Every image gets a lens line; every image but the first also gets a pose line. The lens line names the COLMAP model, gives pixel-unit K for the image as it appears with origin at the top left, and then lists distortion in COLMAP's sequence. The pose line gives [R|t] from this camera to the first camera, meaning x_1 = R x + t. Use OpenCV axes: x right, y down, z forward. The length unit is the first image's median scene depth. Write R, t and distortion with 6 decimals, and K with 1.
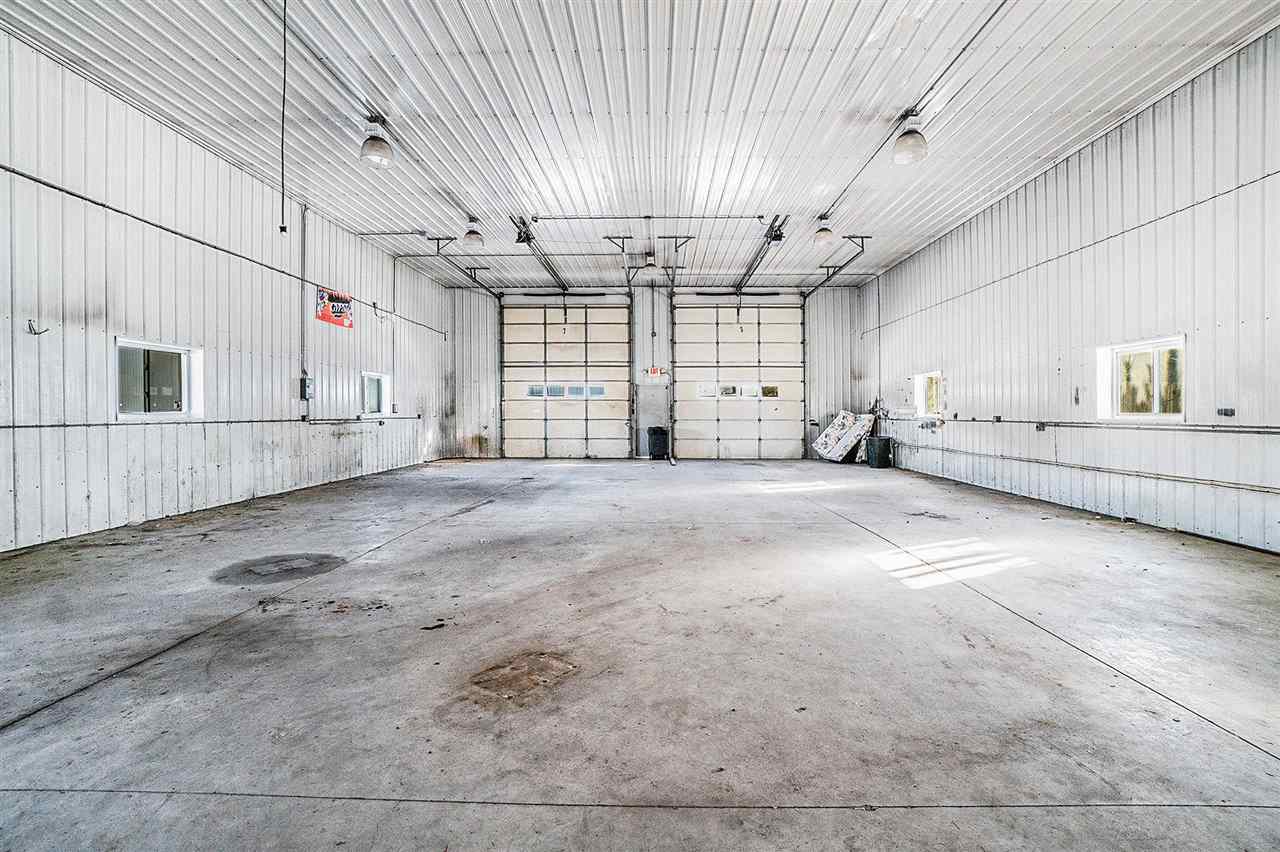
lens RADIAL K [[558.7, 0, 634.8], [0, 558.7, 418.9], [0, 0, 1]] dist [-0.052660, 0.016829]
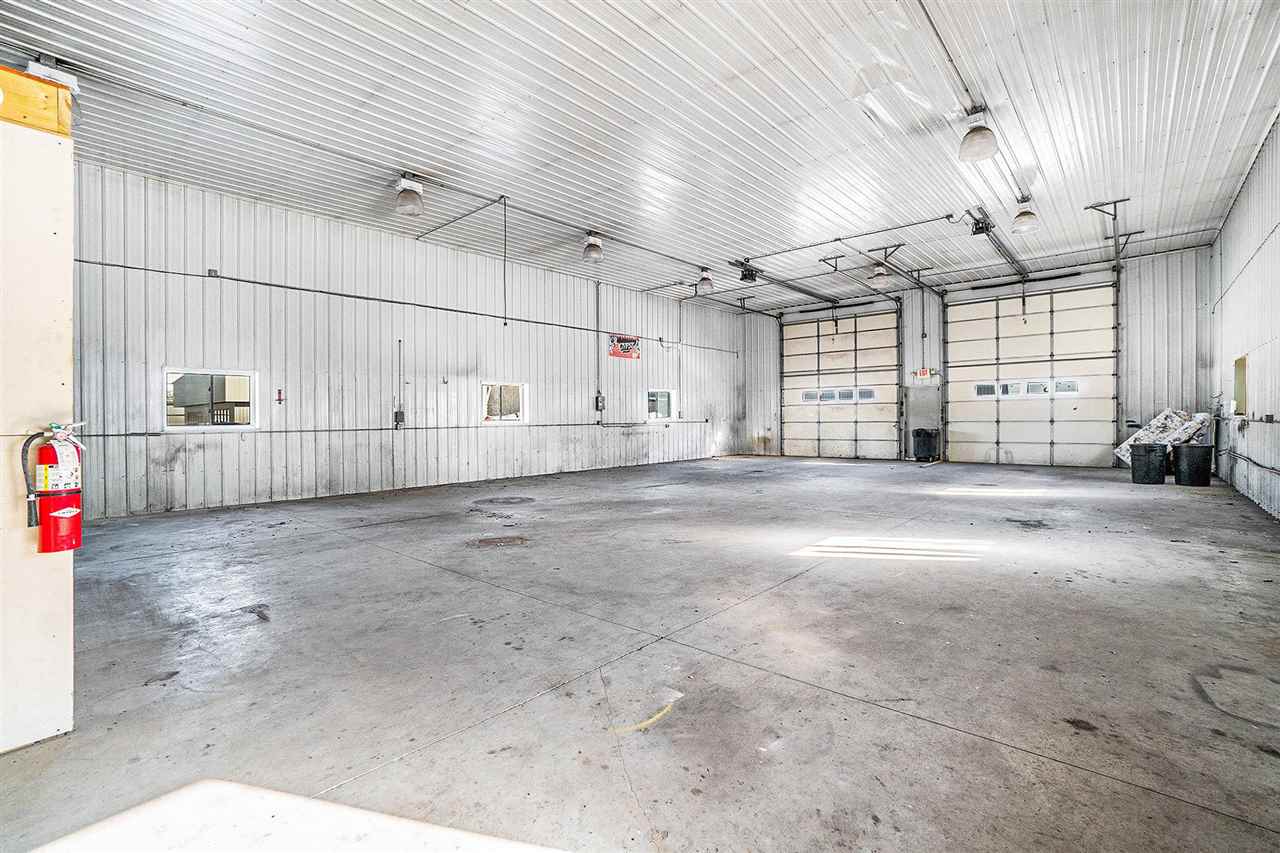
lens RADIAL K [[563.1, 0, 677.6], [0, 563.1, 423.3], [0, 0, 1]] dist [-0.046706, 0.016871]
pose [[0.789714, -0.005117, -0.613454, 0.306595], [0.007036, 0.999975, 0.000716, 0.000308], [0.613435, -0.004882, 0.789730, -0.054137]]
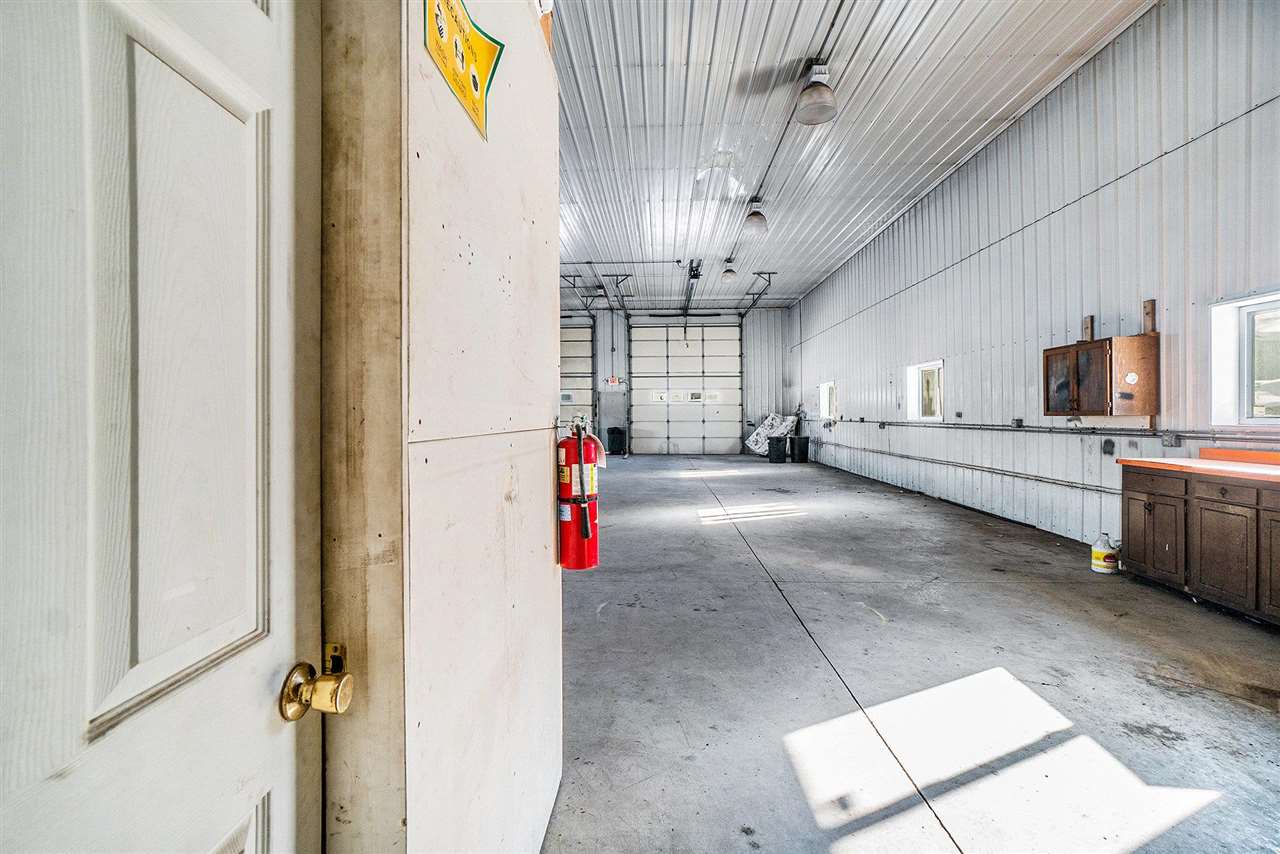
lens RADIAL K [[545.9, 0, 638.3], [0, 545.9, 416.9], [0, 0, 1]] dist [-0.049335, 0.014765]
pose [[0.999989, -0.003061, -0.003473, 0.094217], [0.003032, 0.999961, -0.008326, 0.001500], [0.003498, 0.008315, 0.999959, -0.167745]]
